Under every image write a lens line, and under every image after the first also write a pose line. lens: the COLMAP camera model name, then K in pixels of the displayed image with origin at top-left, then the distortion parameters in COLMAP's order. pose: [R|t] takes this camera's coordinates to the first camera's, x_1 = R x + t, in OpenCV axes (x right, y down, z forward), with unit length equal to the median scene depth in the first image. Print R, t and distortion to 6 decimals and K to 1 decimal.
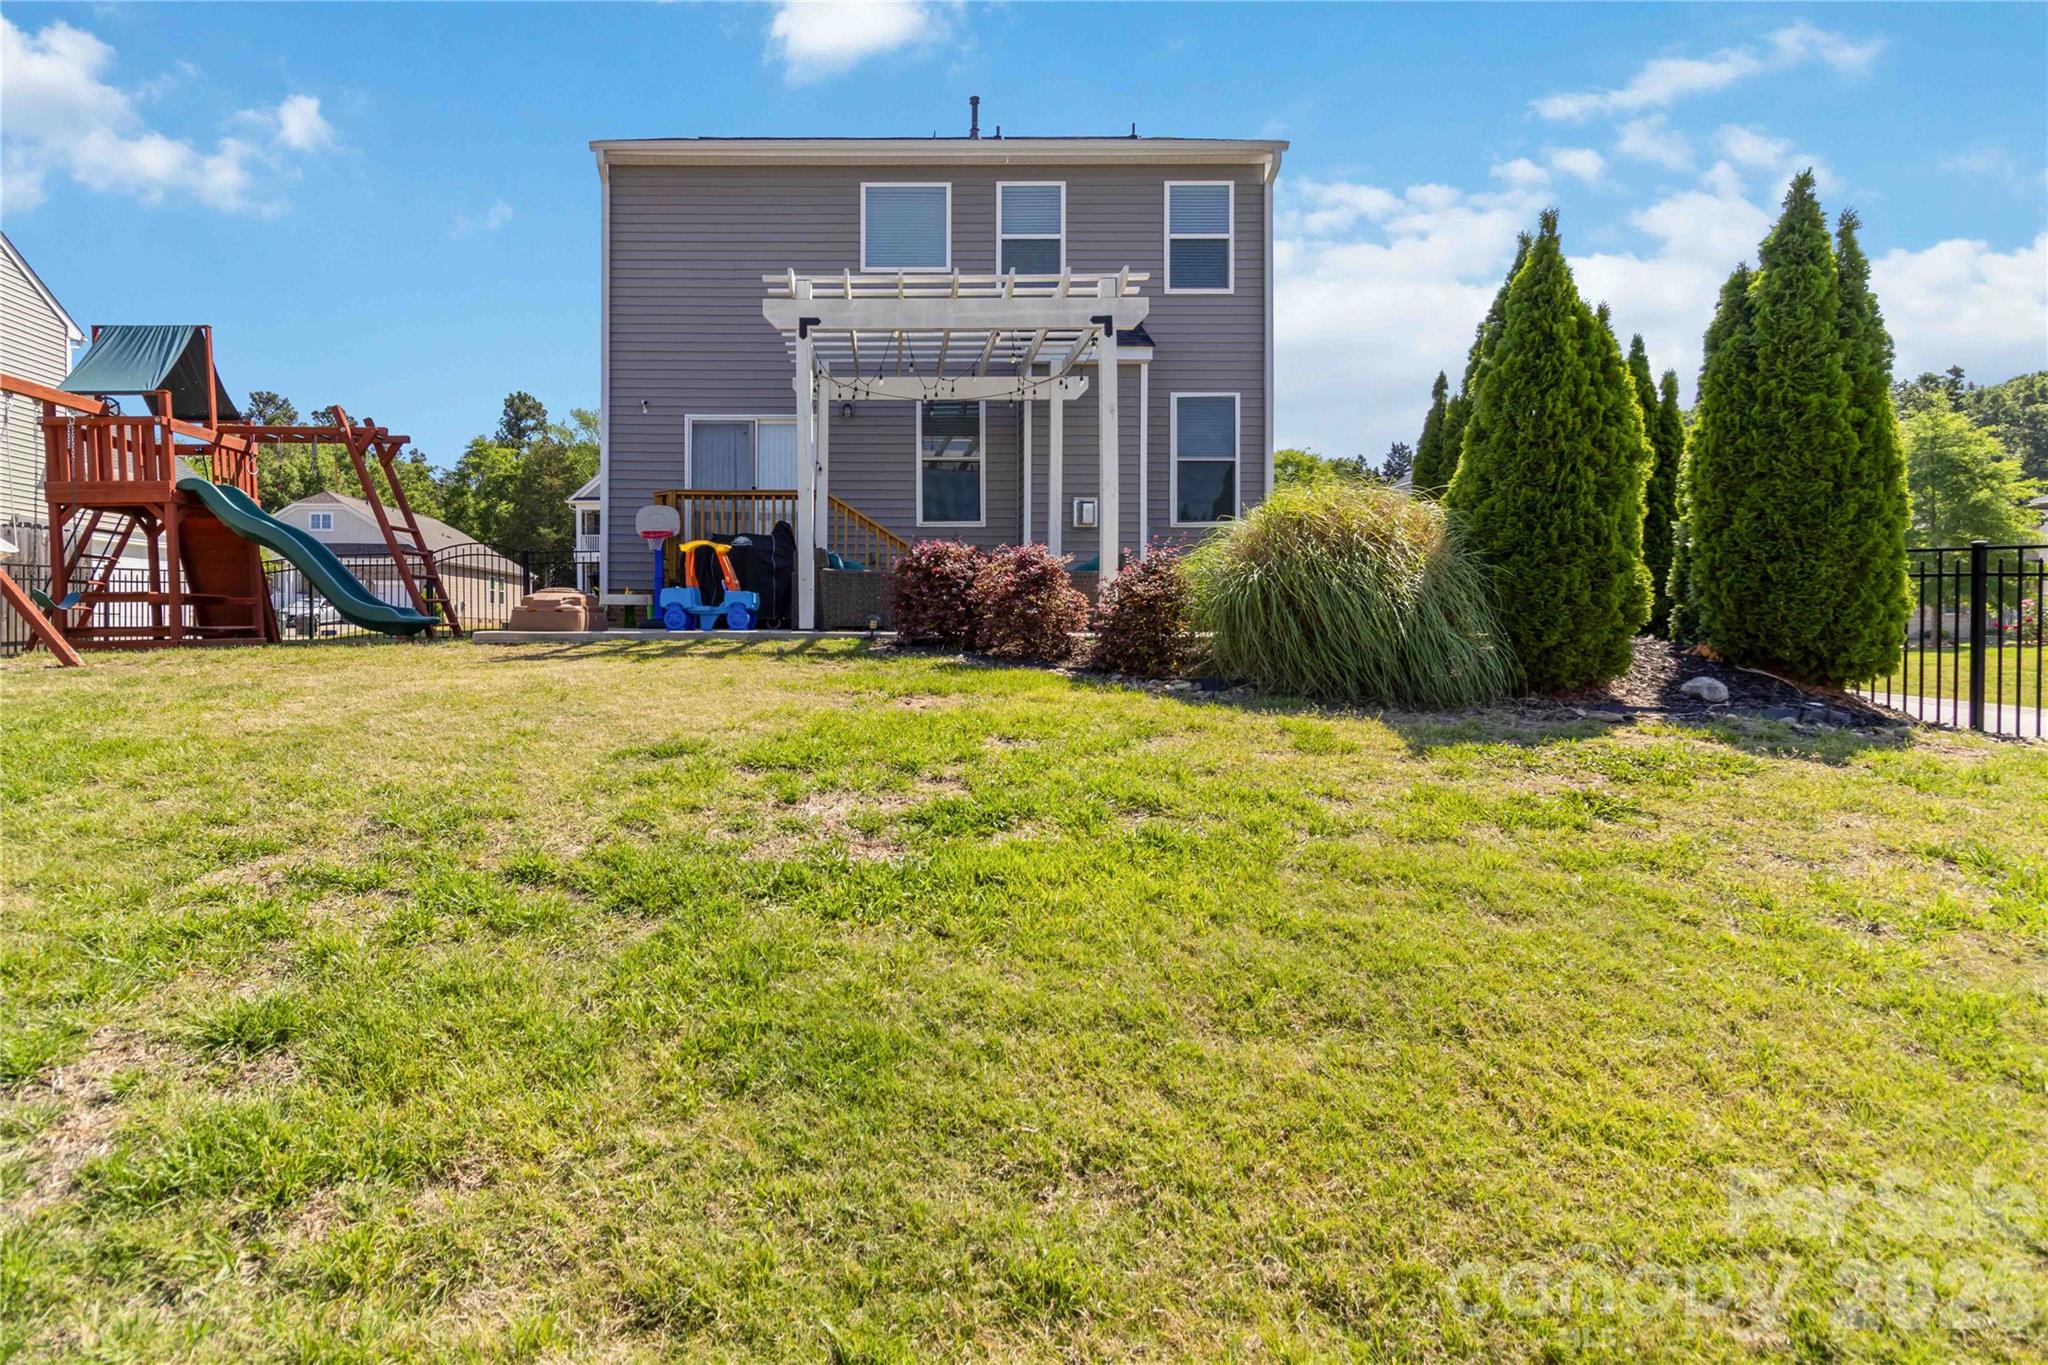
lens RADIAL K [[997.7, 0, 1015.2], [0, 997.7, 660.3], [0, 0, 1]] dist [0.003230, -0.001315]
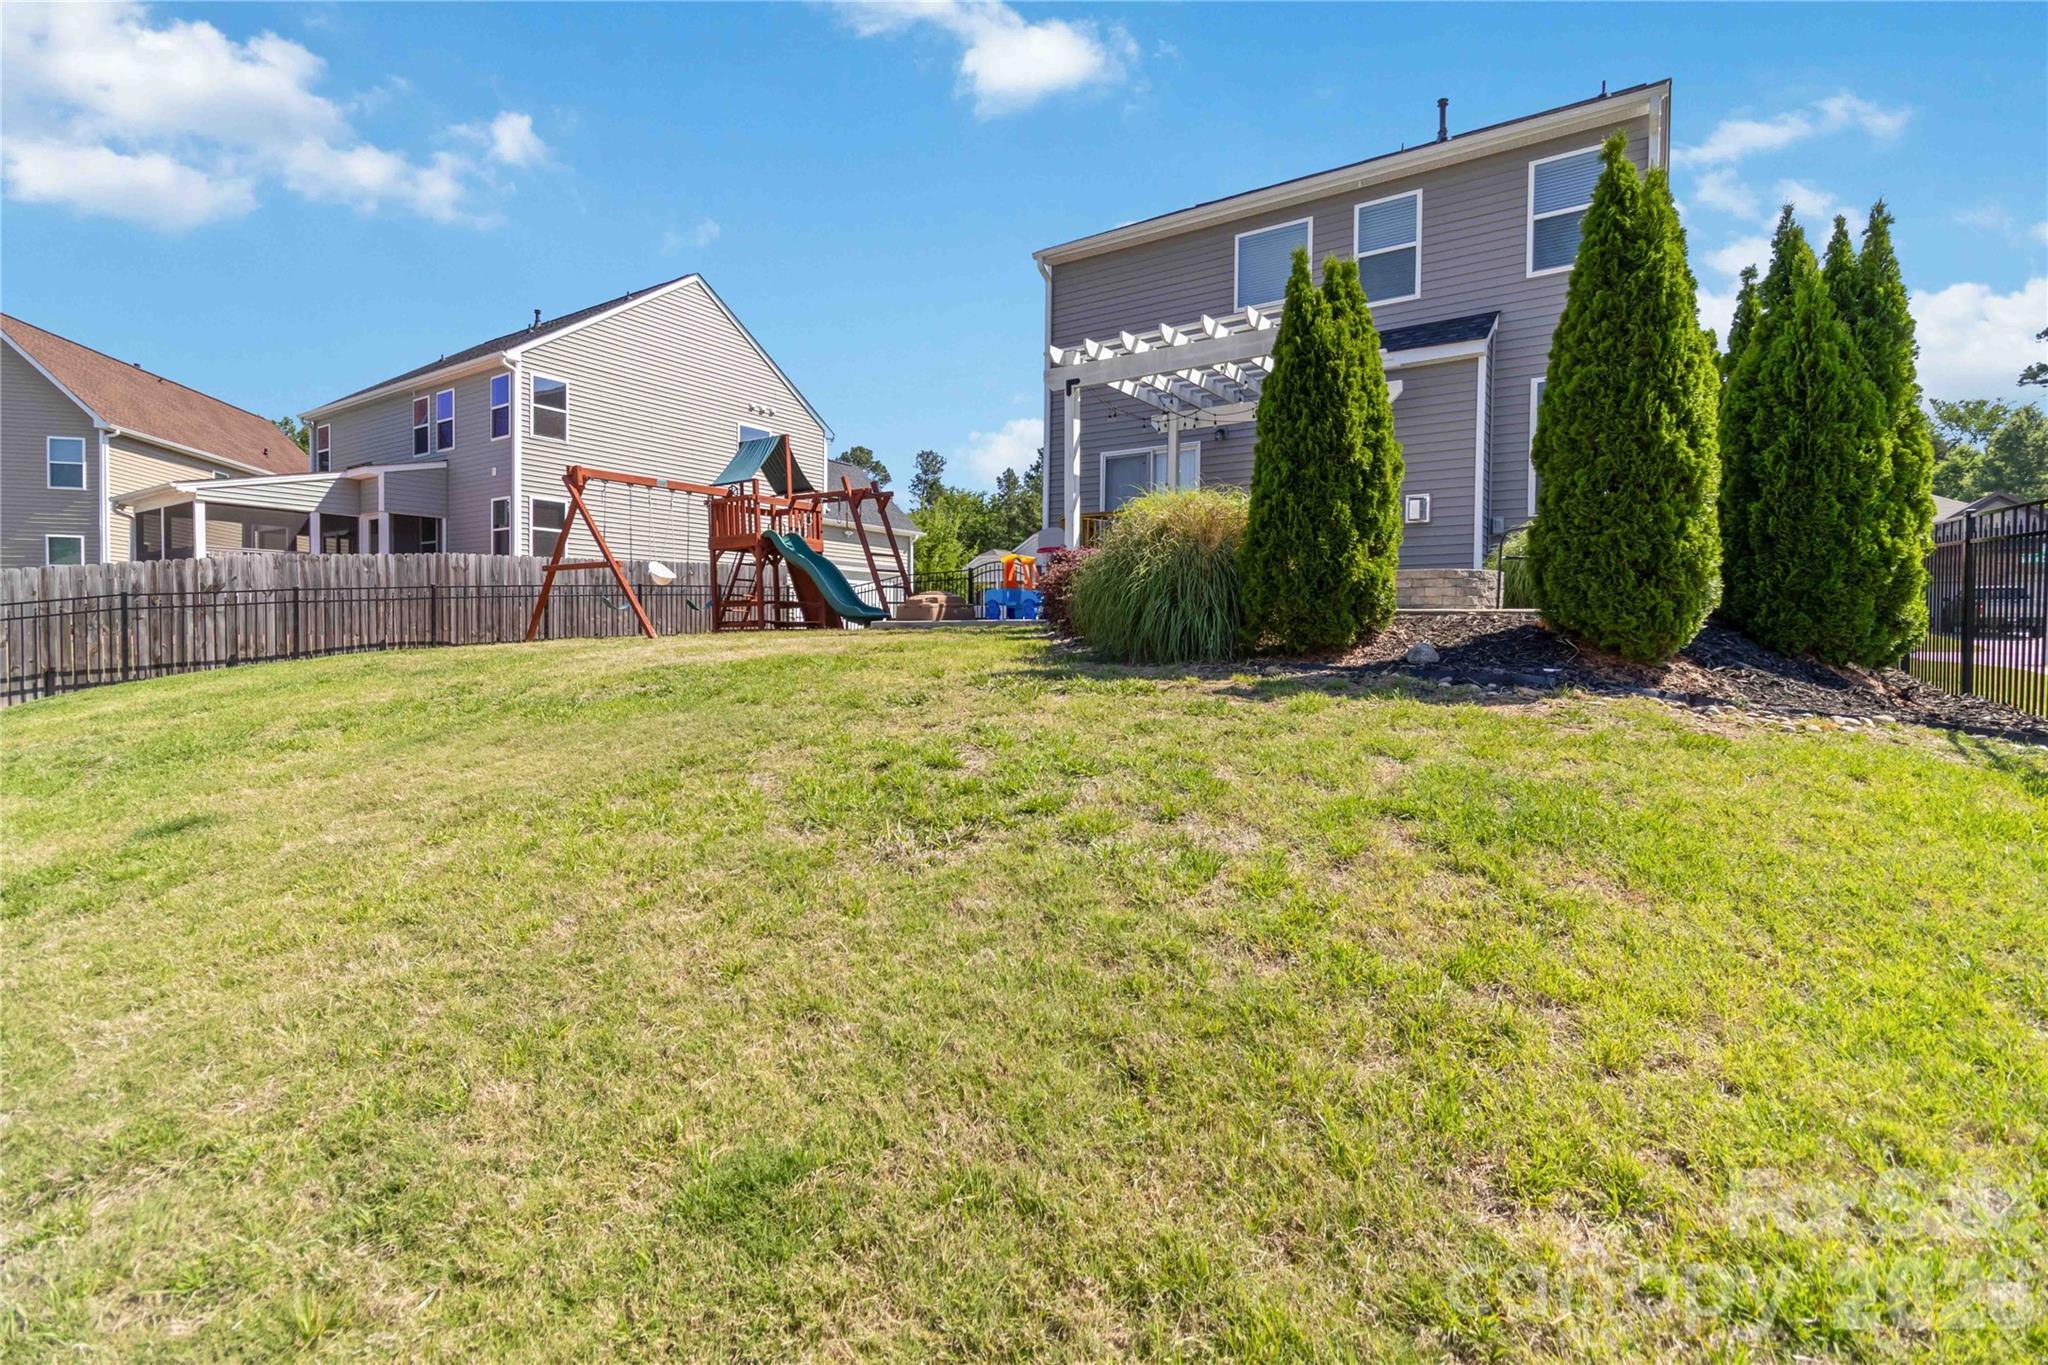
lens RADIAL K [[928.7, 0, 1029.2], [0, 928.7, 675.2], [0, 0, 1]] dist [0.000971, -0.000040]
pose [[0.838955, 0.023721, -0.543683, 0.336266], [-0.016800, 0.999702, 0.017692, 0.020993], [0.543941, -0.005709, 0.839104, -0.047029]]
